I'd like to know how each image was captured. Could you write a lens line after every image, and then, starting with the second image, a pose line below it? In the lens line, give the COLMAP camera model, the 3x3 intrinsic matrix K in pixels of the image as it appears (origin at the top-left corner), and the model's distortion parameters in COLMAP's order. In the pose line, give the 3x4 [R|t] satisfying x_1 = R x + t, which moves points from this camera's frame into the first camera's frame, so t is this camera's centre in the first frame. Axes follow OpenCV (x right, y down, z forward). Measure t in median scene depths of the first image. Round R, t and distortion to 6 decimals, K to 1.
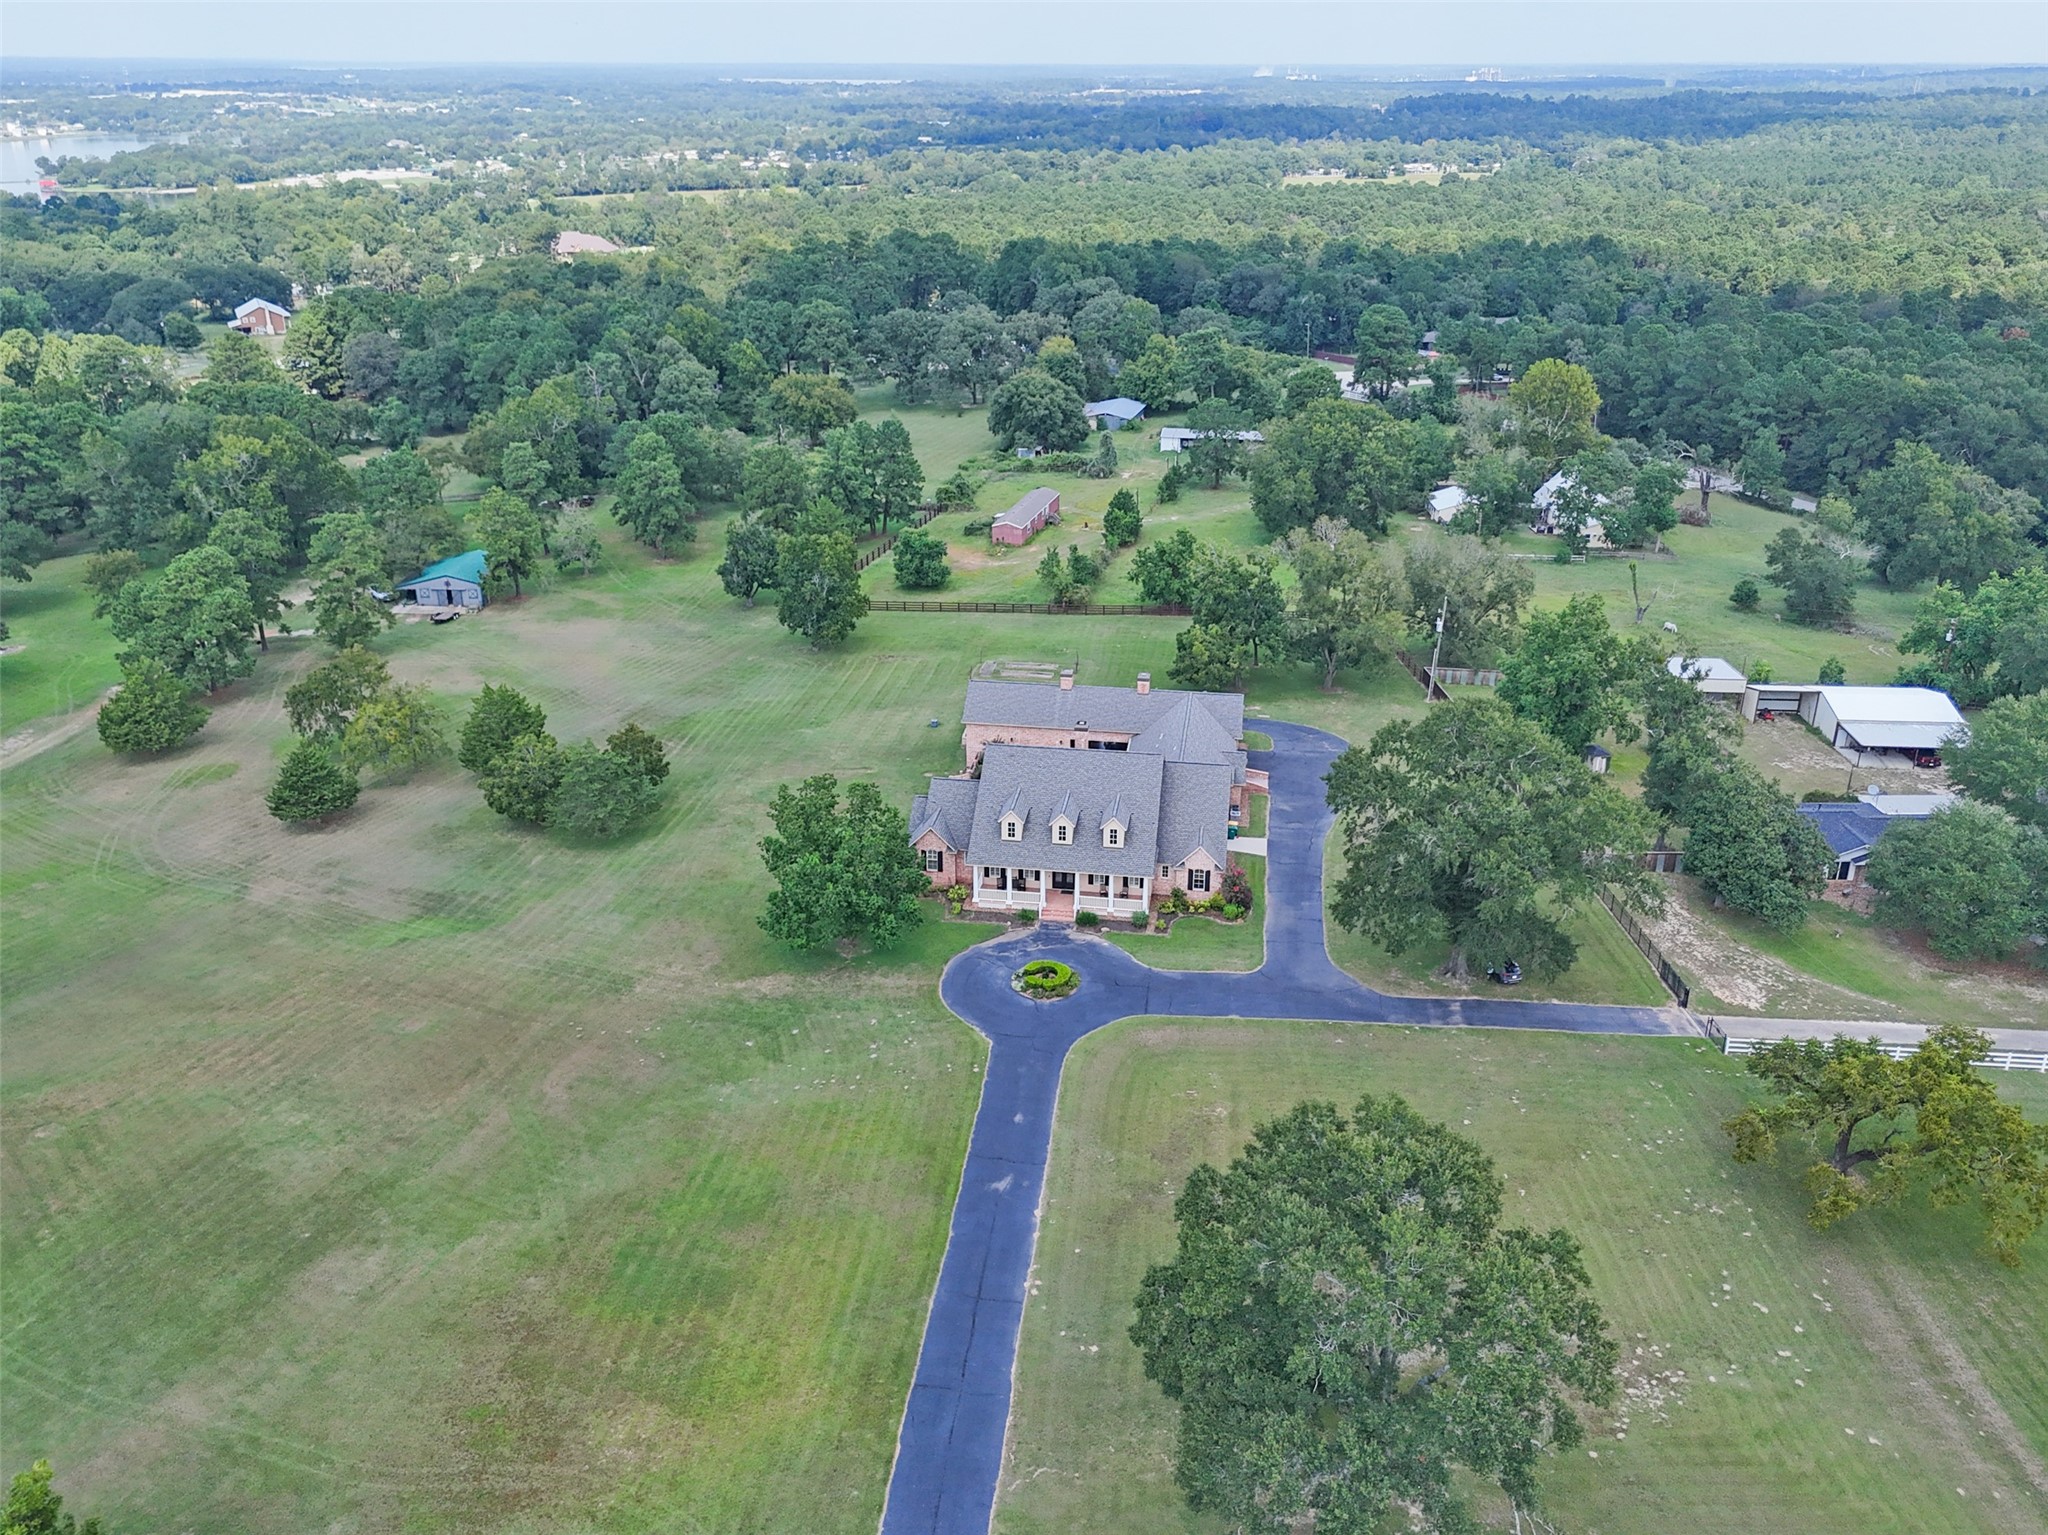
lens RADIAL K [[1675.0, 0, 1024.0], [0, 1675.0, 767.5], [0, 0, 1]] dist [0.030681, -0.015349]
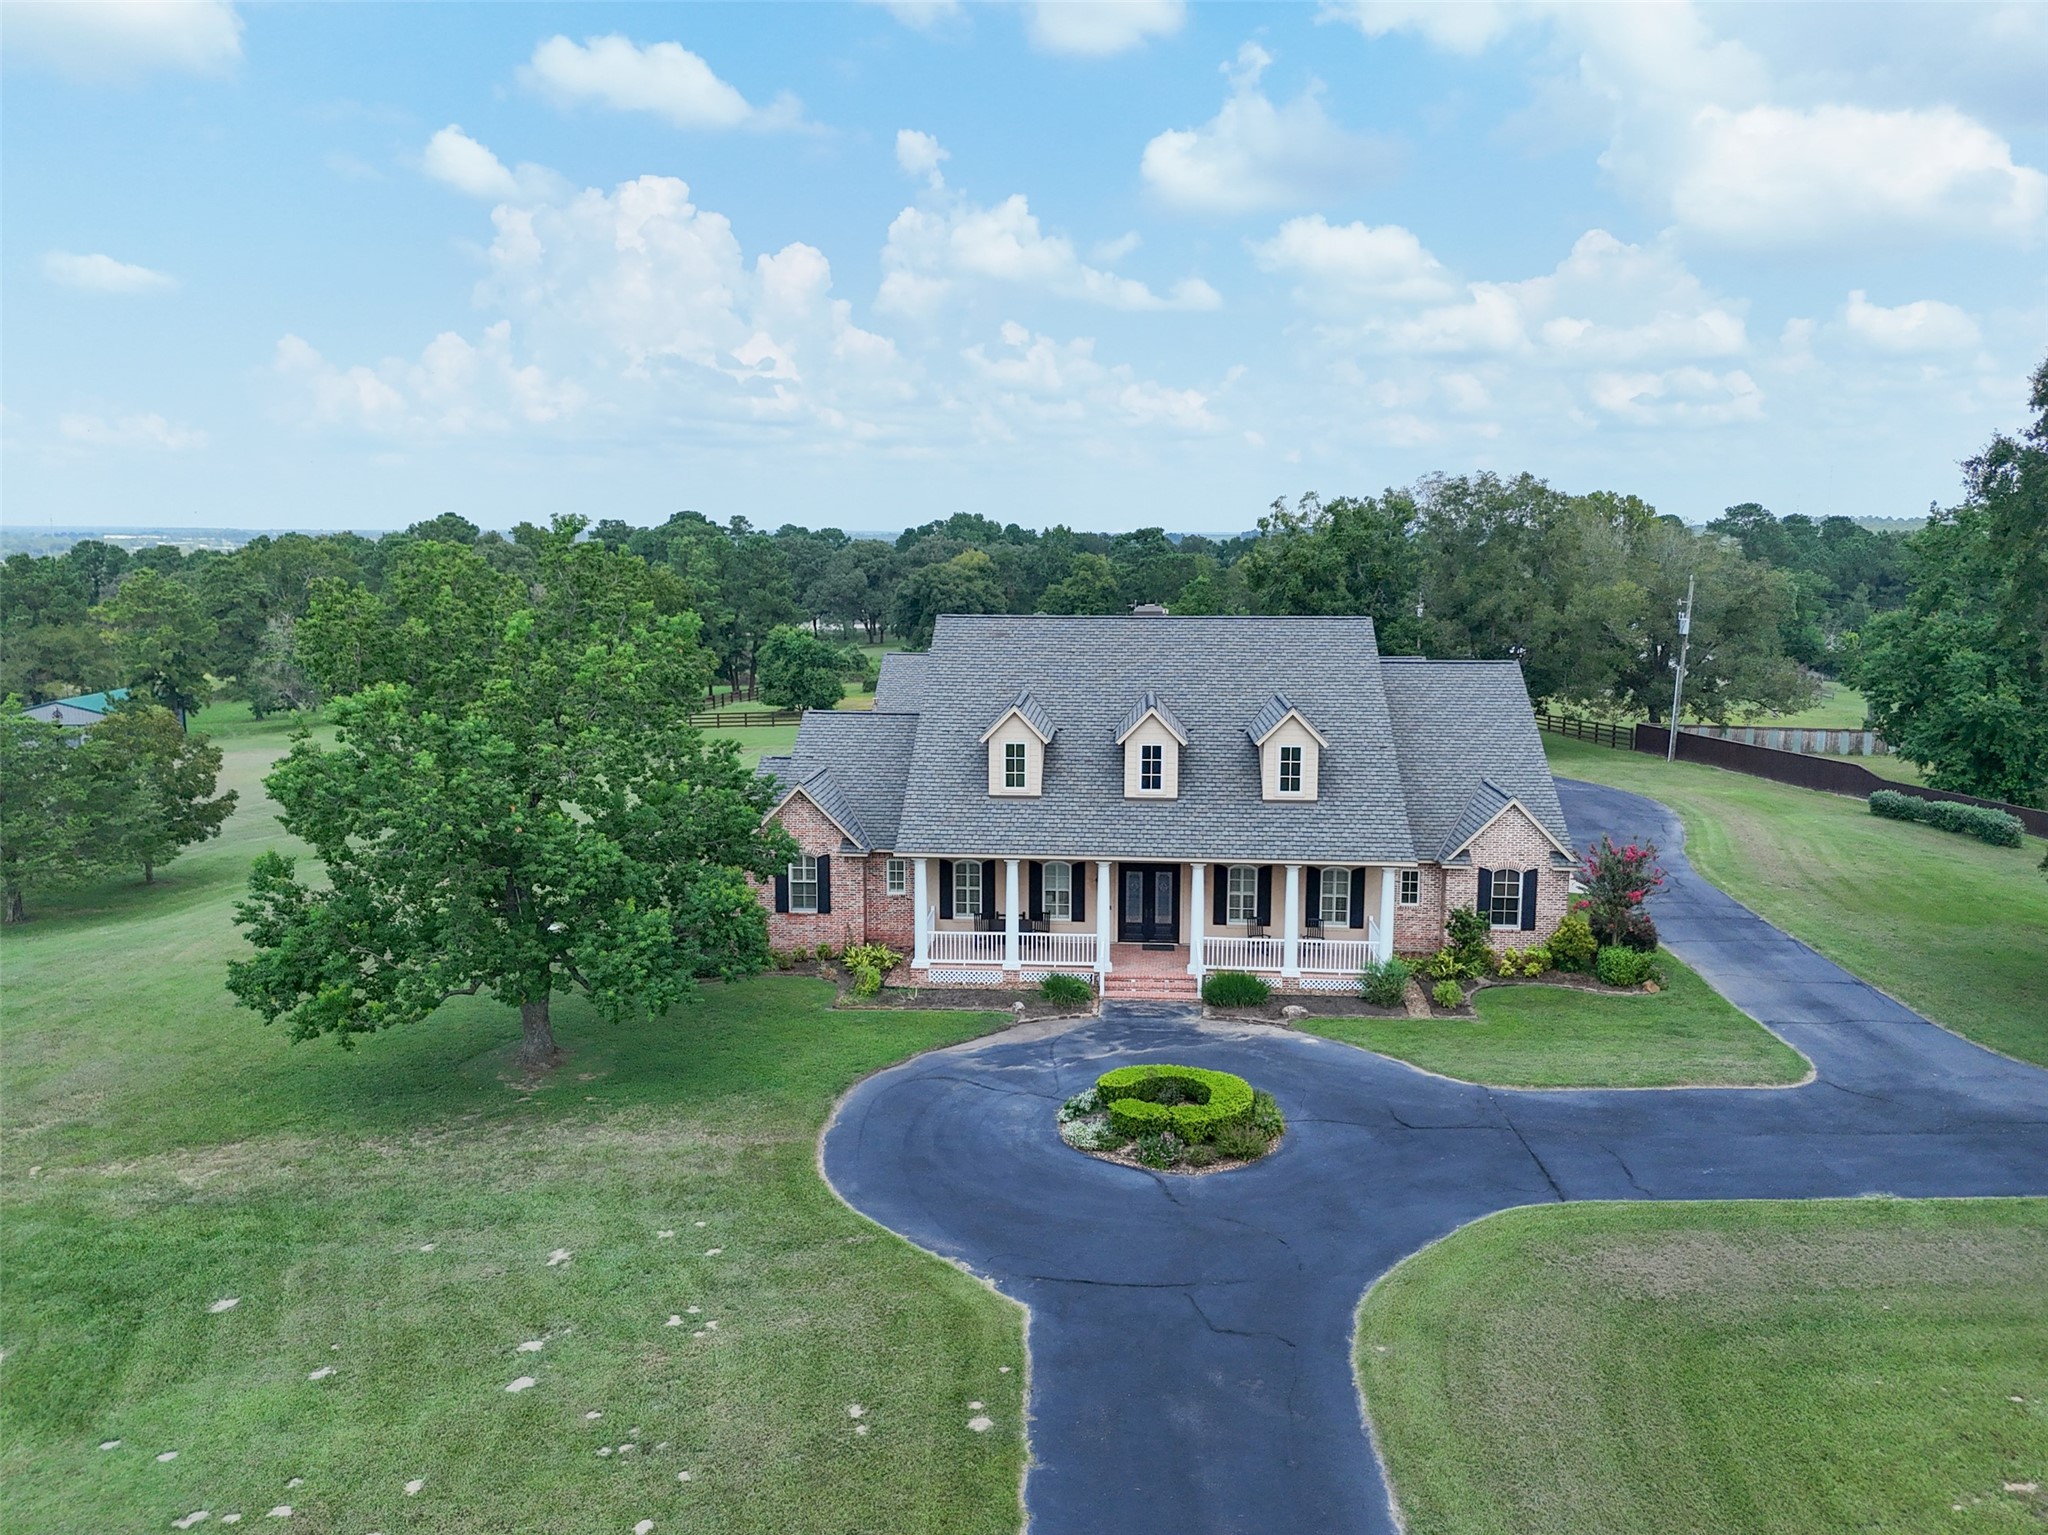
lens RADIAL K [[1675.0, 0, 1024.0], [0, 1675.0, 767.5], [0, 0, 1]] dist [0.030681, -0.015349]
pose [[0.997721, -0.019182, 0.064685, -0.029893], [0.033281, 0.973900, -0.224525, 0.123907], [-0.058690, 0.226166, 0.972319, 0.649300]]
